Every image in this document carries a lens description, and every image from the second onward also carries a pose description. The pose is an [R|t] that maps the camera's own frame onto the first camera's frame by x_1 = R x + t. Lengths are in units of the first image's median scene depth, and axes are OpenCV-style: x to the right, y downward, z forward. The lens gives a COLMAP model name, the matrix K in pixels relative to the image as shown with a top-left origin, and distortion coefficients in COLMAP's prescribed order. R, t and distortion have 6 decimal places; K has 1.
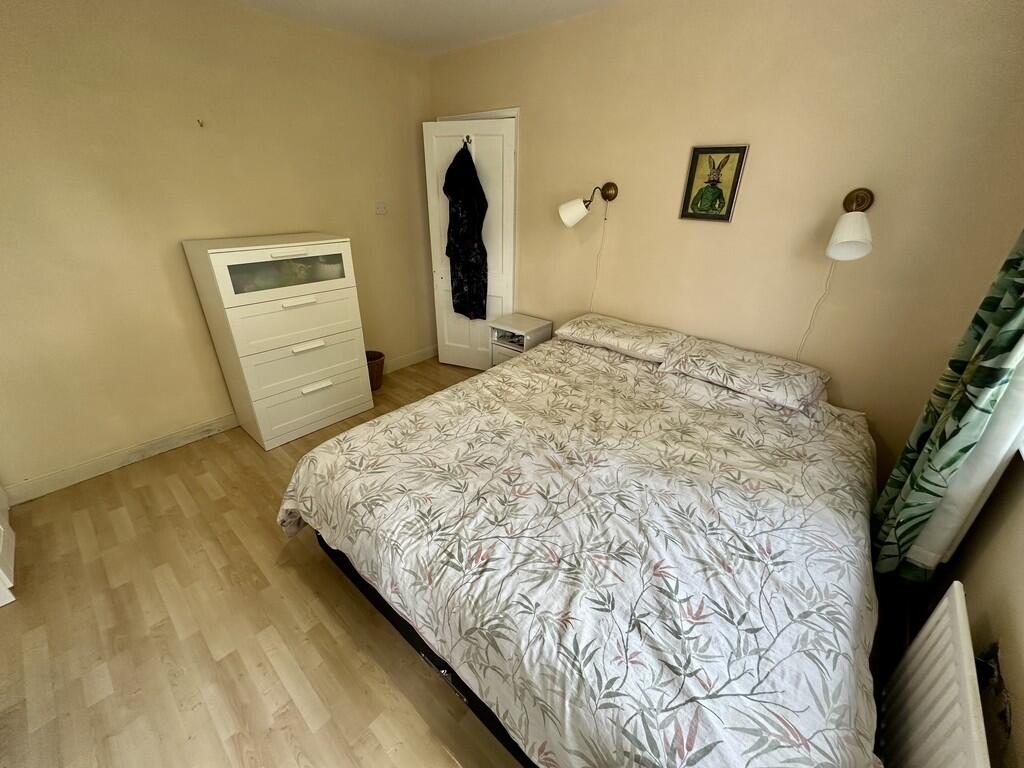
lens RADIAL K [[408.3, 0, 510.3], [0, 408.3, 382.0], [0, 0, 1]] dist [-0.002049, 0.000508]
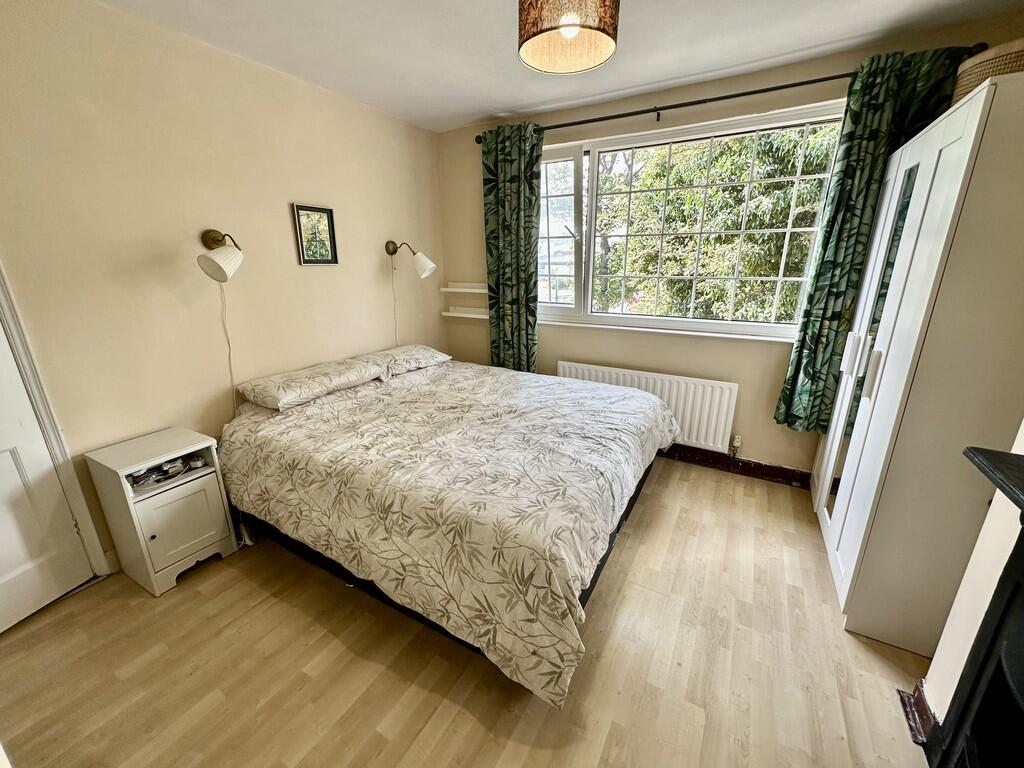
lens RADIAL K [[408.3, 0, 510.3], [0, 408.3, 382.0], [0, 0, 1]] dist [-0.002049, 0.000508]
pose [[-0.187261, -0.295905, 0.936682, -0.991463], [0.425438, 0.835048, 0.348851, -0.342148], [-0.885402, 0.463826, -0.030483, 0.830914]]
